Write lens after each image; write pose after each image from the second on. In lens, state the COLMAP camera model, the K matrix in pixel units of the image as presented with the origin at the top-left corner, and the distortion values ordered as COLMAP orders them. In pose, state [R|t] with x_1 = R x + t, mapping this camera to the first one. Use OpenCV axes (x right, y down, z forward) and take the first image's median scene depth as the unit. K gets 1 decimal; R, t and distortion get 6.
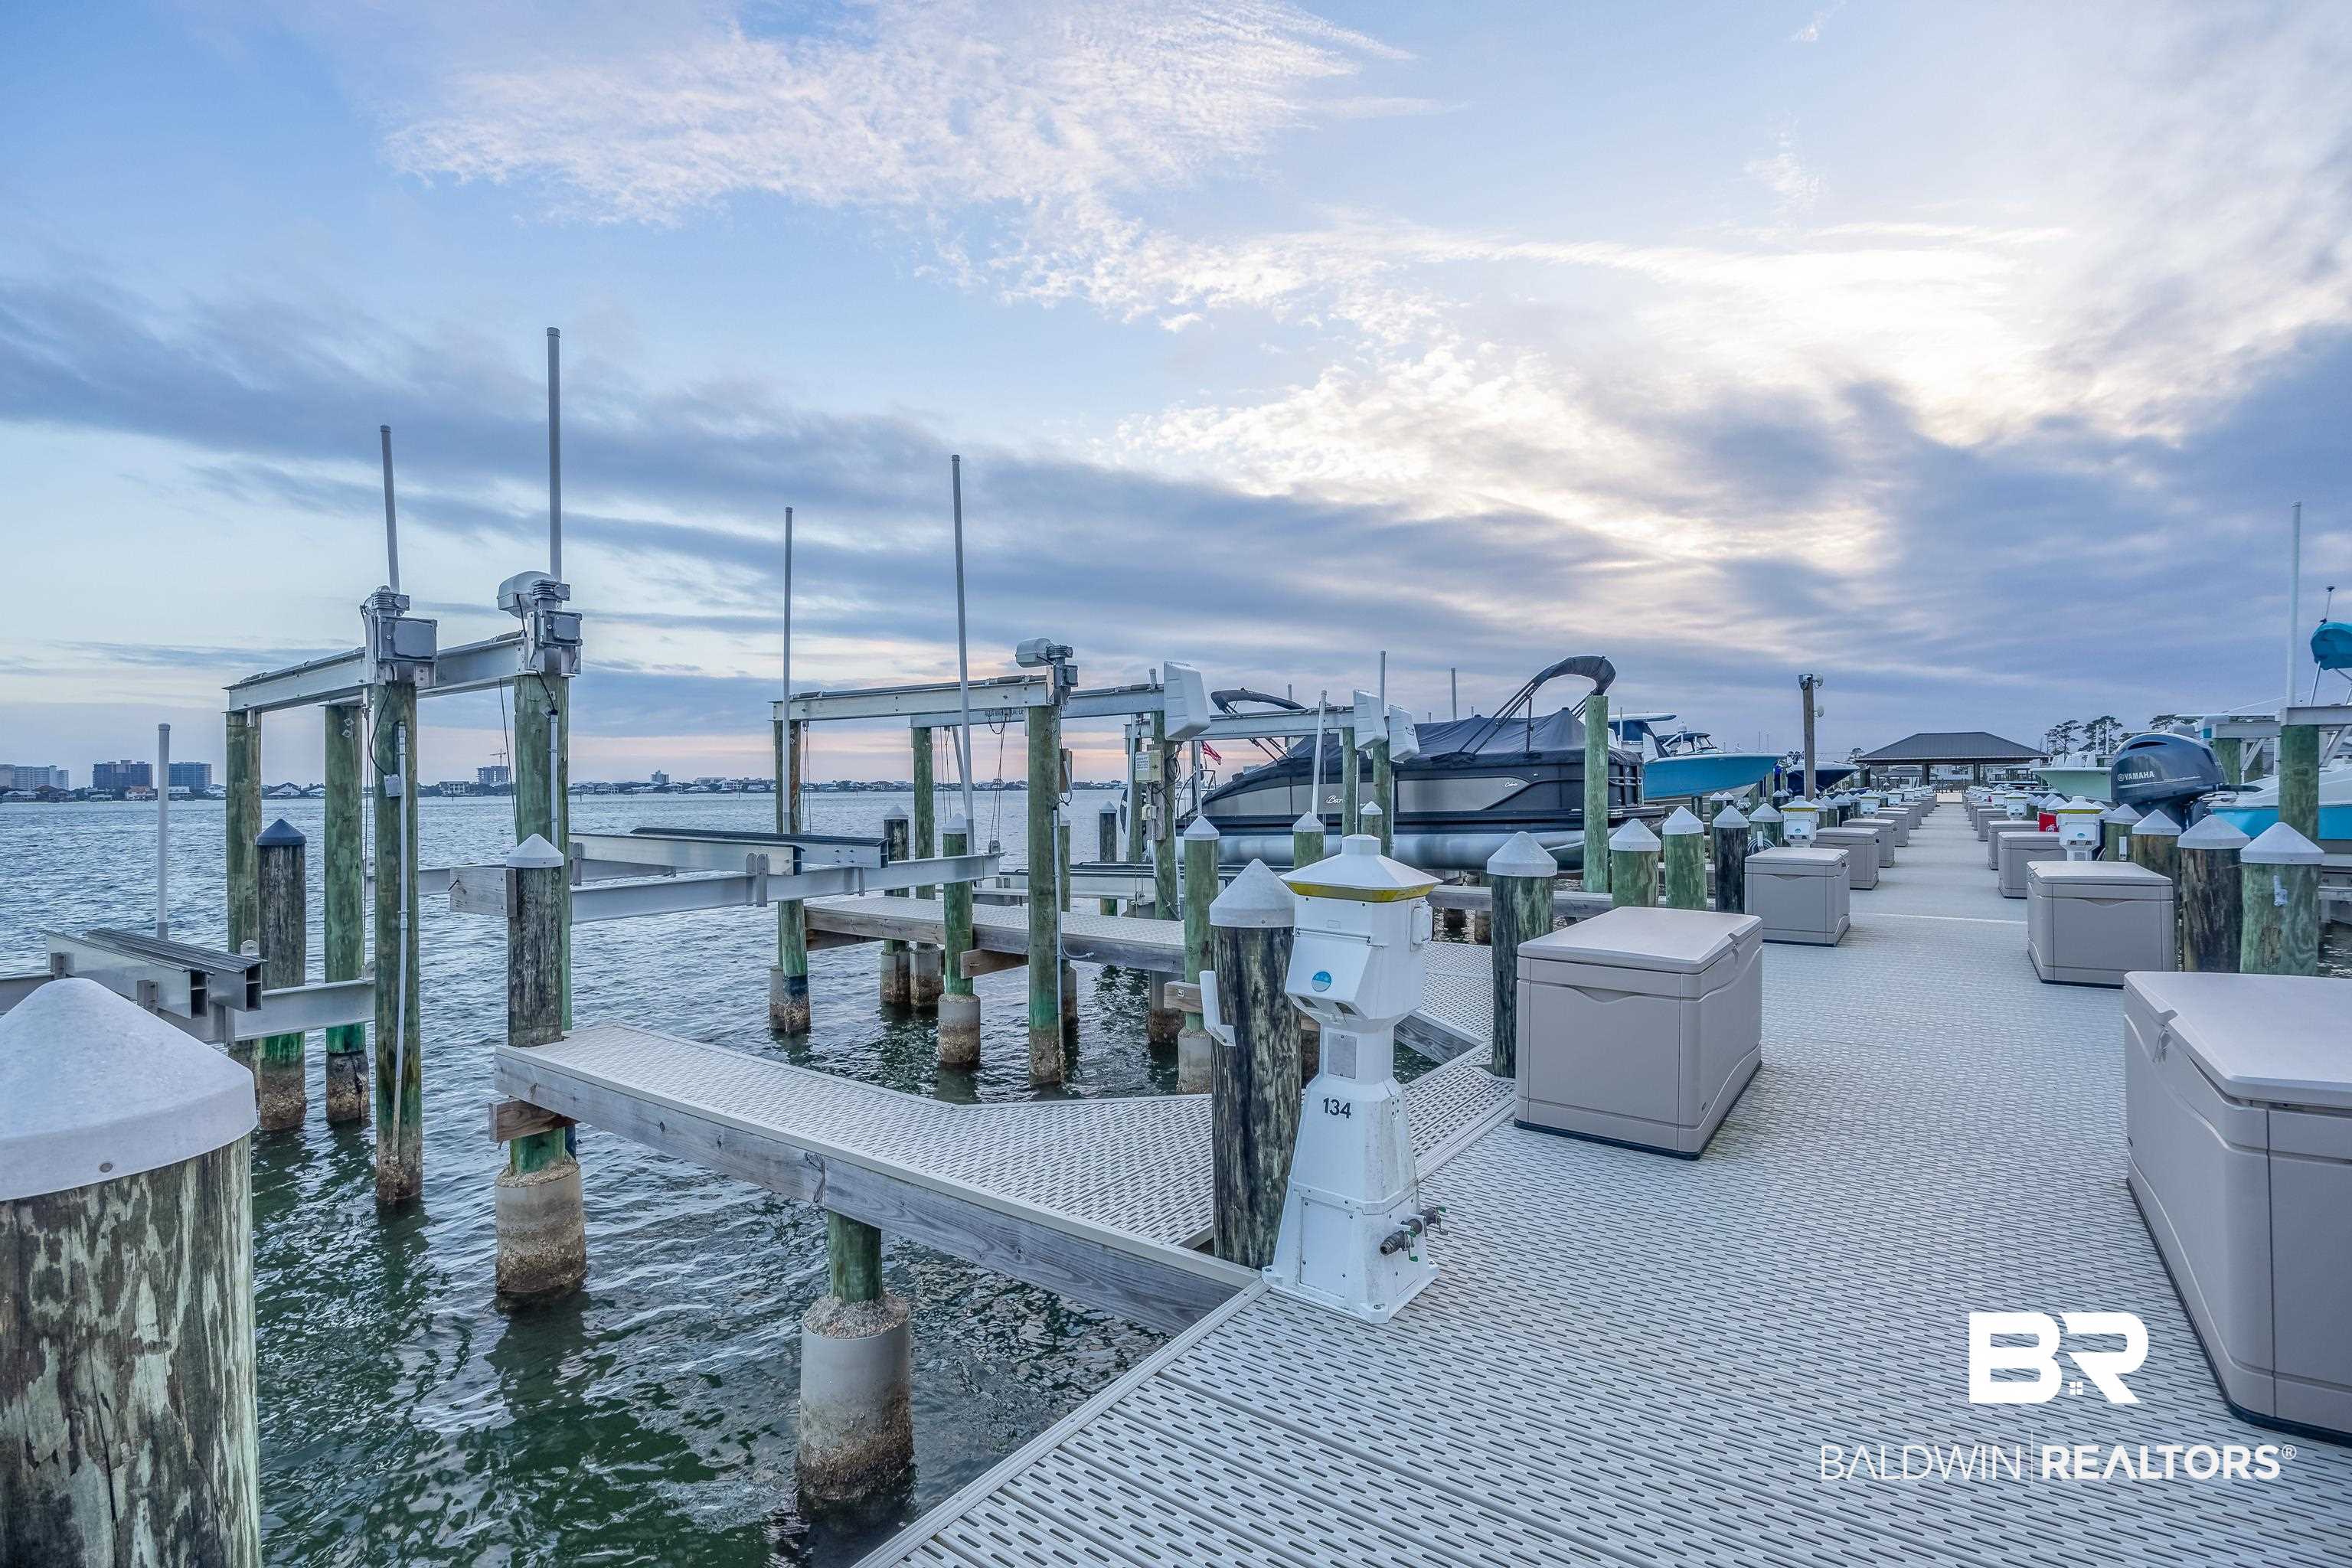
lens RADIAL K [[1076.9, 0, 1160.1], [0, 1076.9, 817.3], [0, 0, 1]] dist [-0.008950, 0.000296]
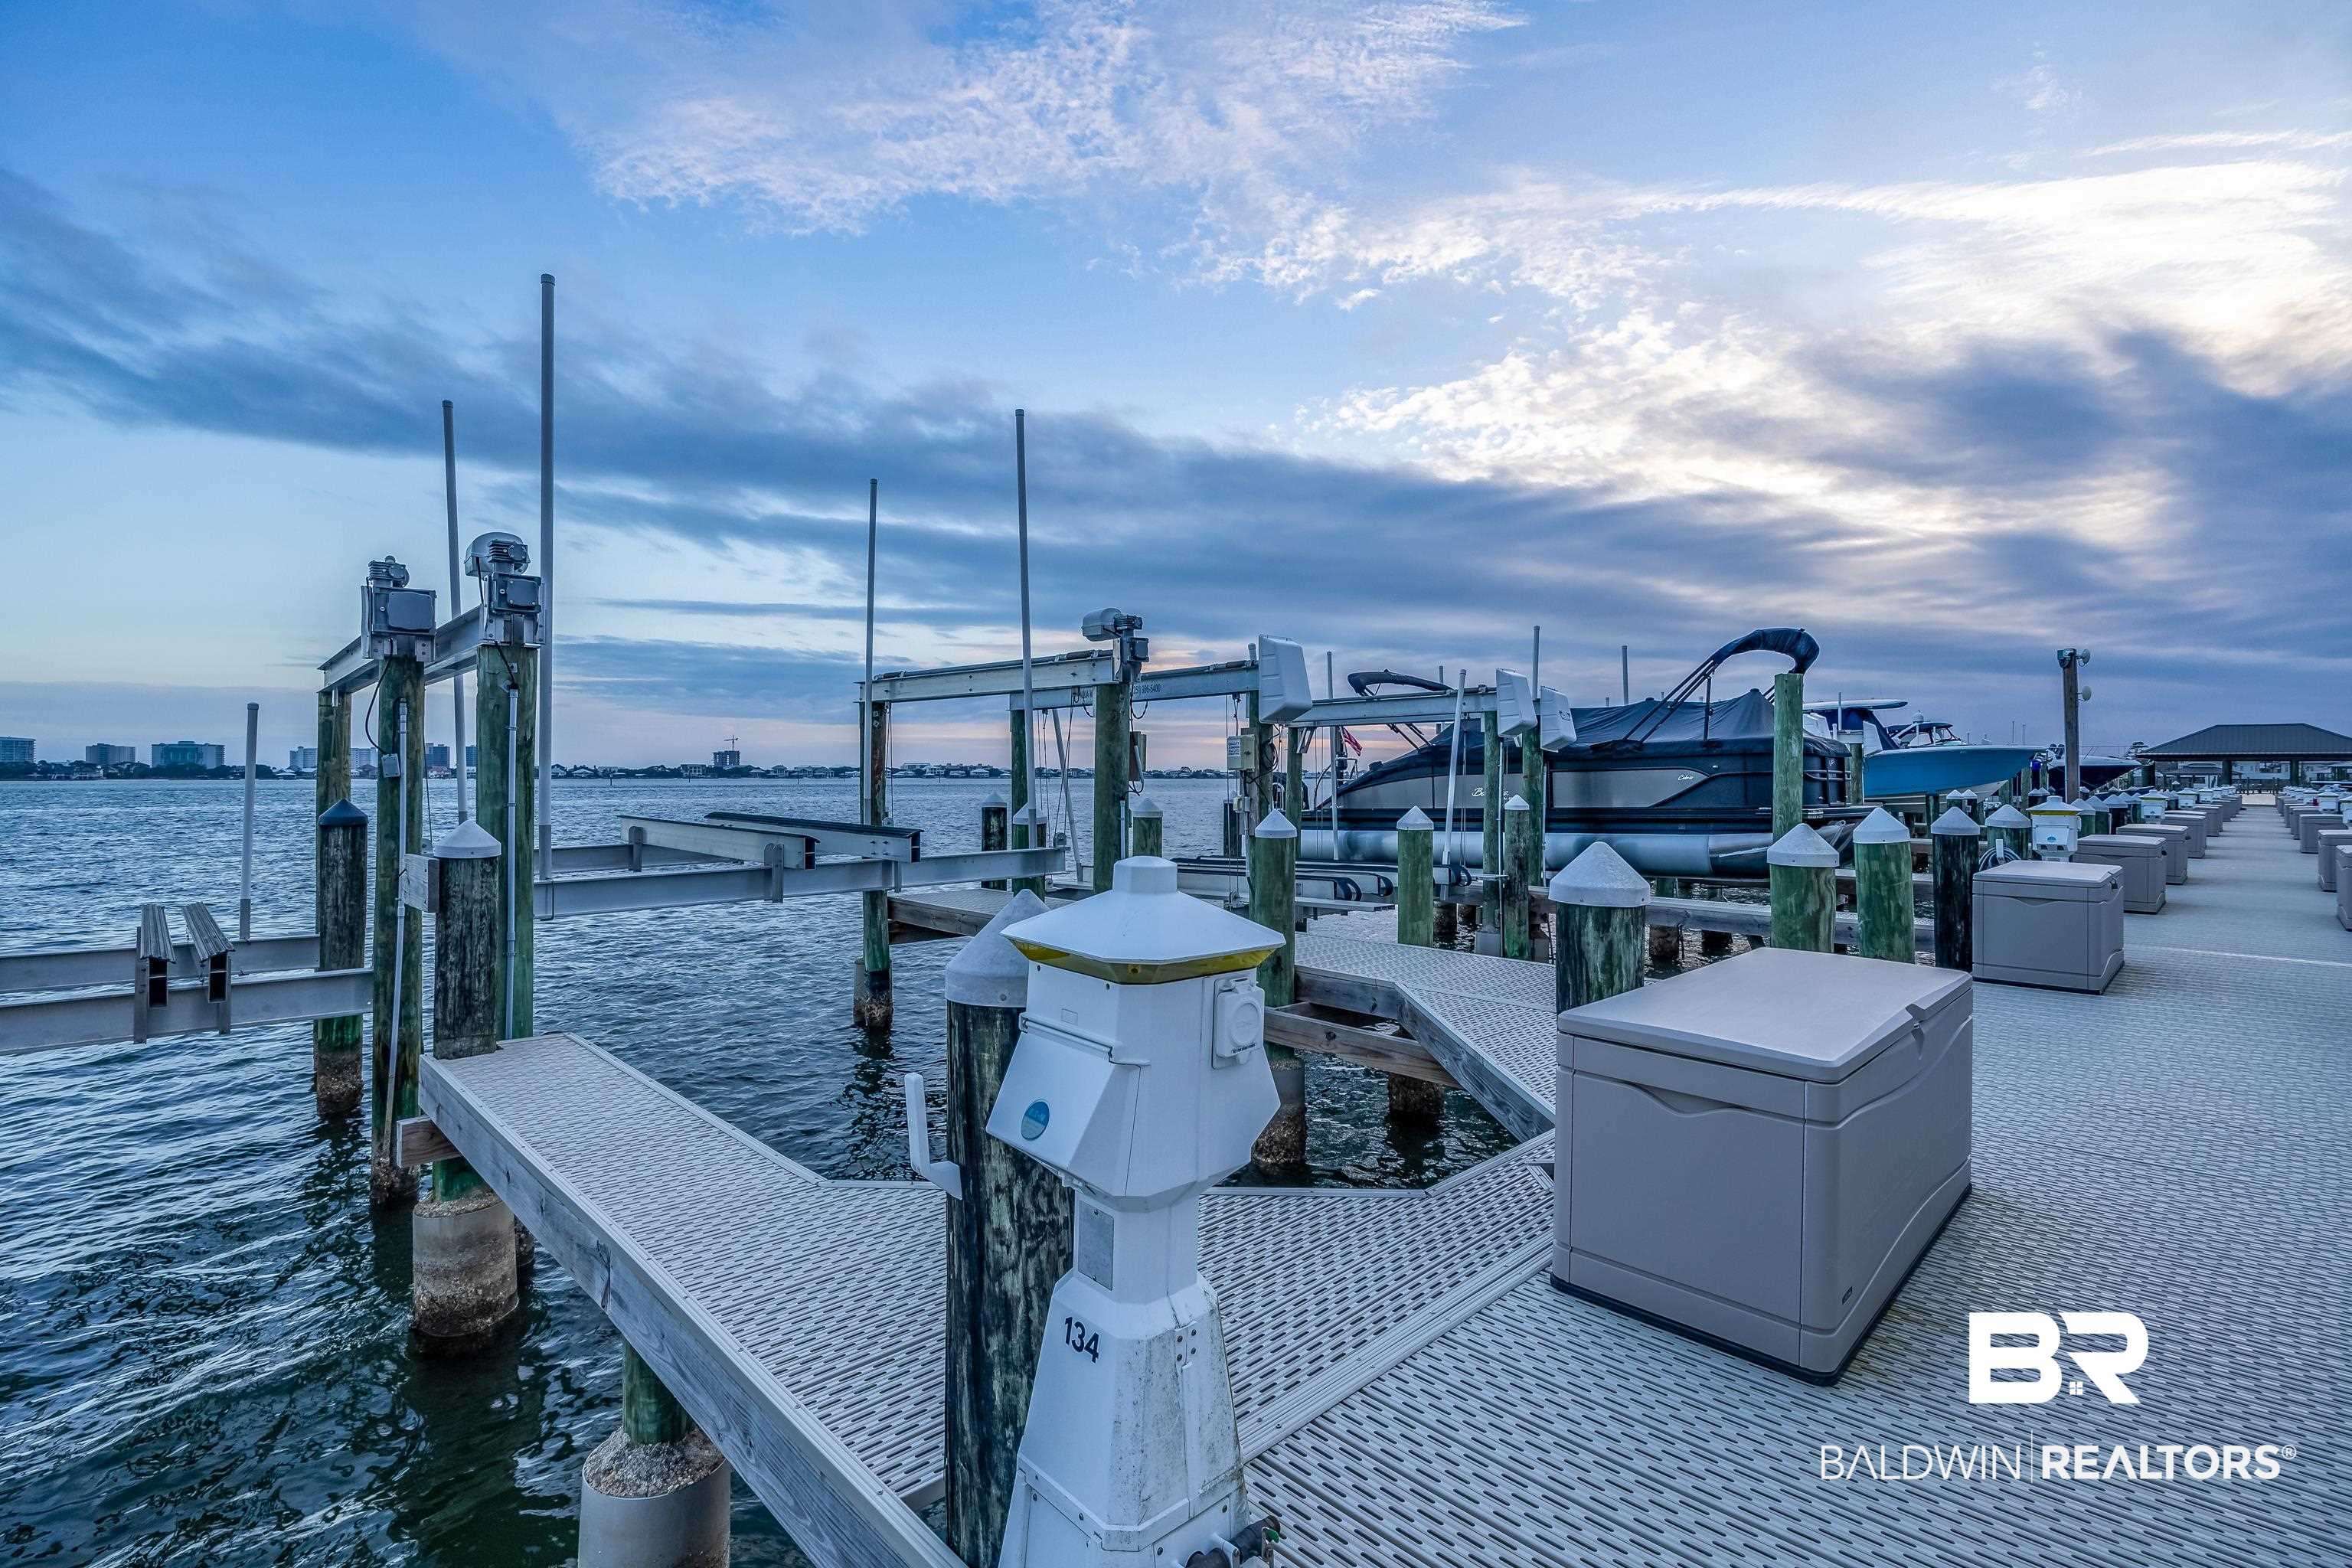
lens RADIAL K [[1074.3, 0, 1176.0], [0, 1074.3, 784.0], [0, 0, 1]] dist [-0.013702, 0.005758]
pose [[0.987281, 0.011824, -0.158544, 0.059324], [-0.015098, 0.999697, -0.019462, -0.002547], [0.158265, 0.021608, 0.987160, 0.087518]]
